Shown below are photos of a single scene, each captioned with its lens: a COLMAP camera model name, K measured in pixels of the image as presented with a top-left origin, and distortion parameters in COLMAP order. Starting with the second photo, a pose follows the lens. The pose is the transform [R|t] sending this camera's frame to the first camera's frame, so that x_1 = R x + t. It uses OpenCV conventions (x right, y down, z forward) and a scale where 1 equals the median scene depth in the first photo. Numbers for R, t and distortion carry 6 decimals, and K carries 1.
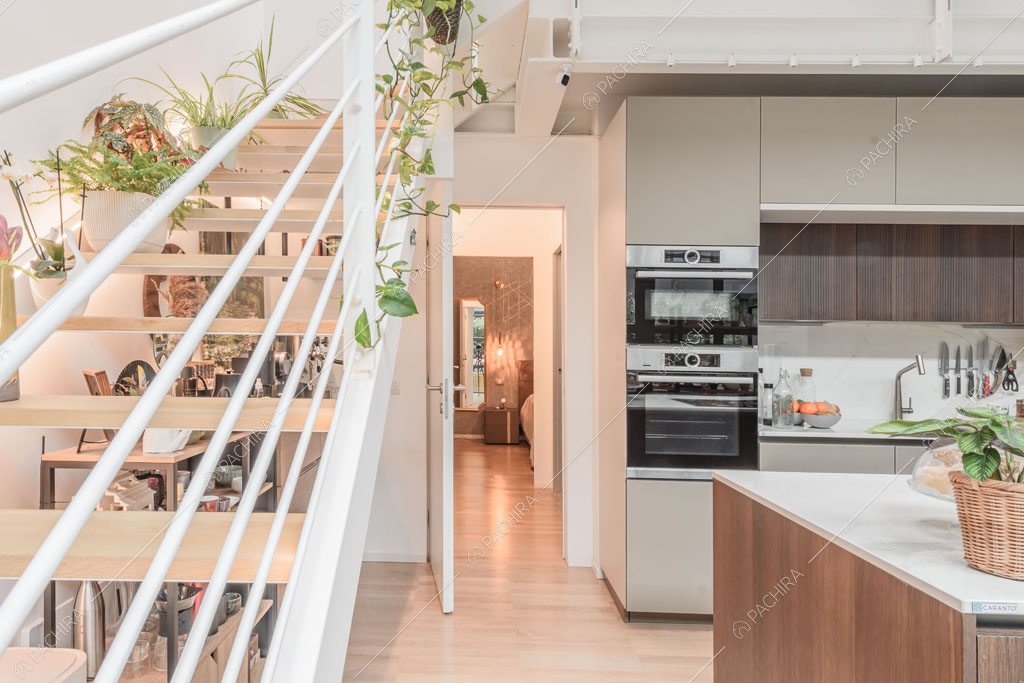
lens RADIAL K [[637.9, 0, 512.0], [0, 637.9, 341.5], [0, 0, 1]] dist [0.009335, -0.000378]
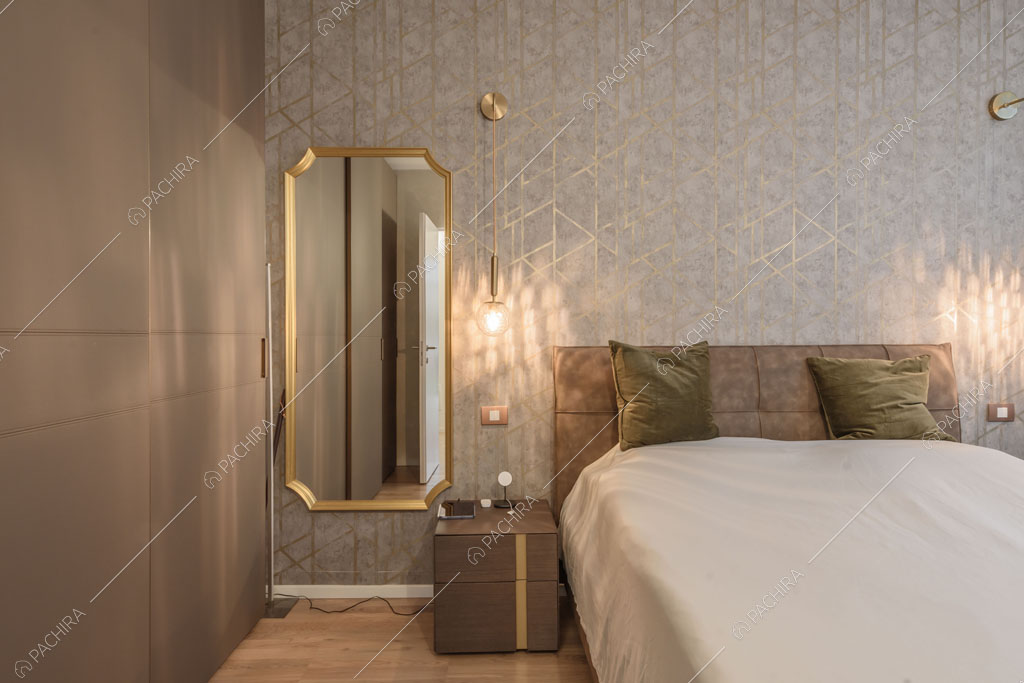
lens RADIAL K [[637.9, 0, 512.0], [0, 637.9, 341.5], [0, 0, 1]] dist [0.009335, -0.000378]
pose [[0.999171, -0.004925, -0.040404, 0.002469], [0.005587, 0.999852, 0.016284, 0.021475], [0.040318, -0.016496, 0.999051, 0.684109]]
